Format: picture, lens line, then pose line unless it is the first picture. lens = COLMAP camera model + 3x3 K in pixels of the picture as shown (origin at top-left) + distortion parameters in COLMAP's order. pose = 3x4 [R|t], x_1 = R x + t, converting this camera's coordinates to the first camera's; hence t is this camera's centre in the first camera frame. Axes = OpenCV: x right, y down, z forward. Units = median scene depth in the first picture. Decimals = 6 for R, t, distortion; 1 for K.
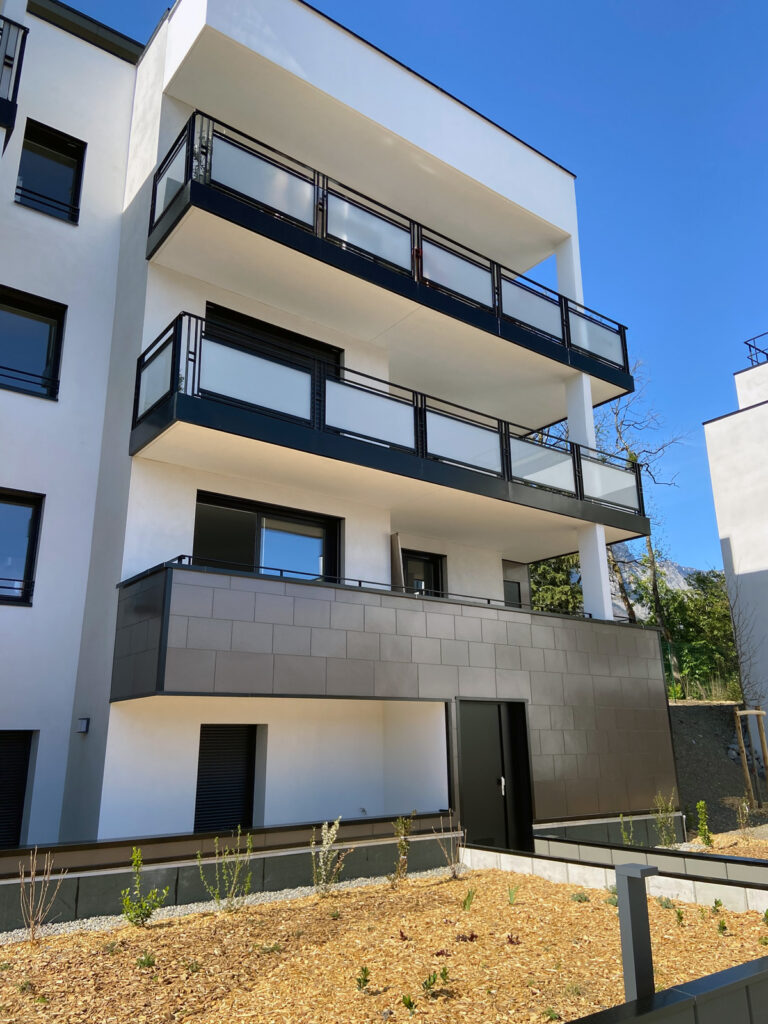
lens RADIAL K [[772.0, 0, 388.9], [0, 772.0, 511.3], [0, 0, 1]] dist [0.101250, -0.095772]
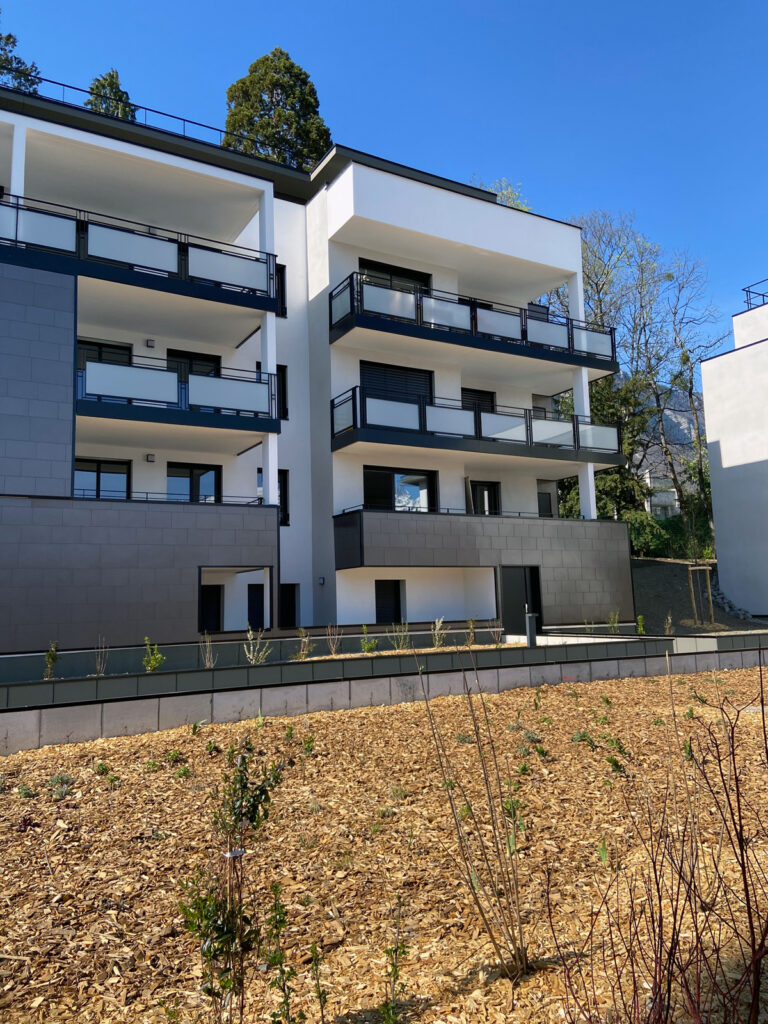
lens RADIAL K [[772.0, 0, 388.9], [0, 772.0, 511.3], [0, 0, 1]] dist [0.101250, -0.095772]
pose [[0.991502, -0.032615, -0.125936, 0.056644], [0.053223, 0.985036, 0.163925, -0.215236], [0.118705, -0.169235, 0.978401, -0.866988]]
